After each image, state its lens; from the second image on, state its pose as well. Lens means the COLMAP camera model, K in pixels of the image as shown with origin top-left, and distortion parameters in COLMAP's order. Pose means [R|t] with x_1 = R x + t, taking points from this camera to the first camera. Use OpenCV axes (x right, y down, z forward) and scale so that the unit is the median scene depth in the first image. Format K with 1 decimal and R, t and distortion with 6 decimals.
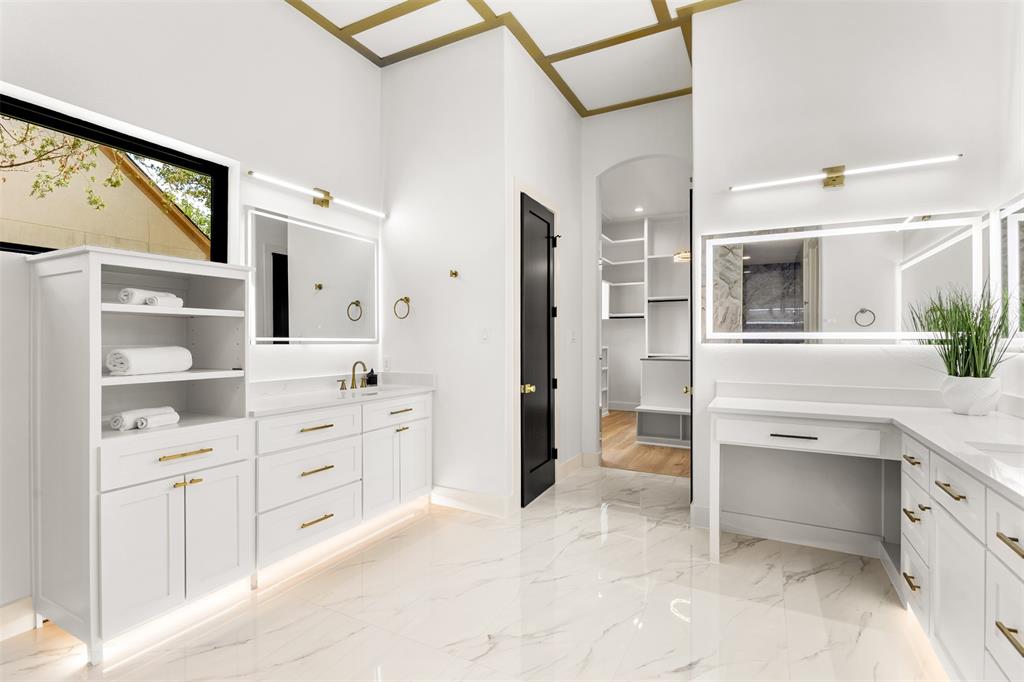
lens RADIAL K [[476.1, 0, 514.3], [0, 476.1, 341.1], [0, 0, 1]] dist [-0.010413, -0.000487]
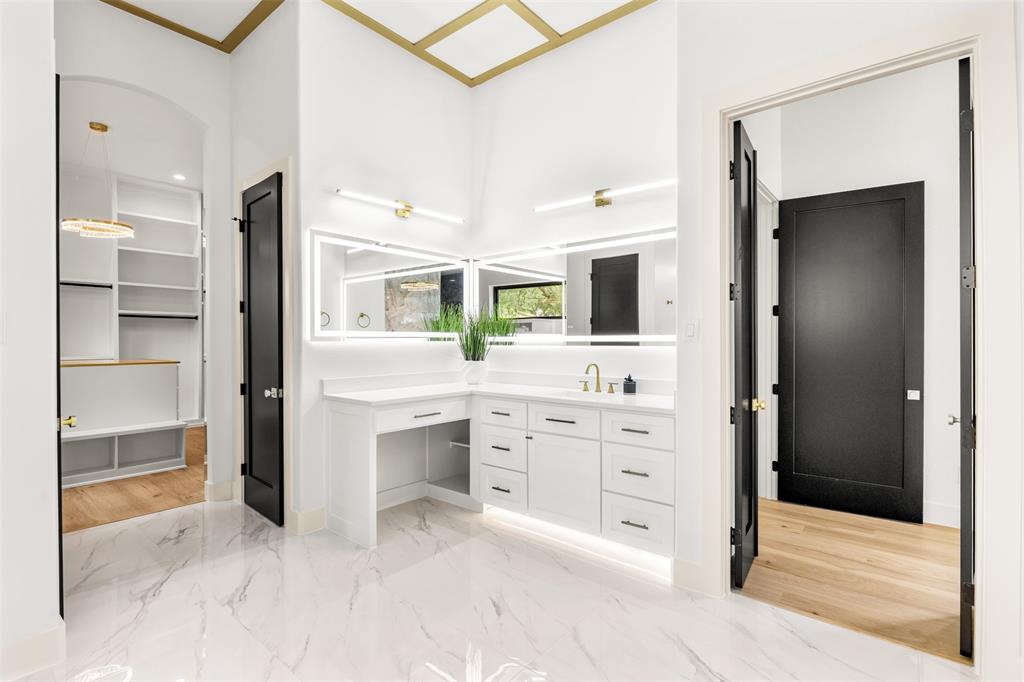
lens RADIAL K [[476.1, 0, 513.3], [0, 476.1, 340.6], [0, 0, 1]] dist [-0.010413, -0.000487]
pose [[0.206082, -0.005646, 0.978518, -0.556834], [0.000785, 0.999984, 0.005604, -0.002129], [-0.978534, -0.000387, 0.206083, 0.480825]]
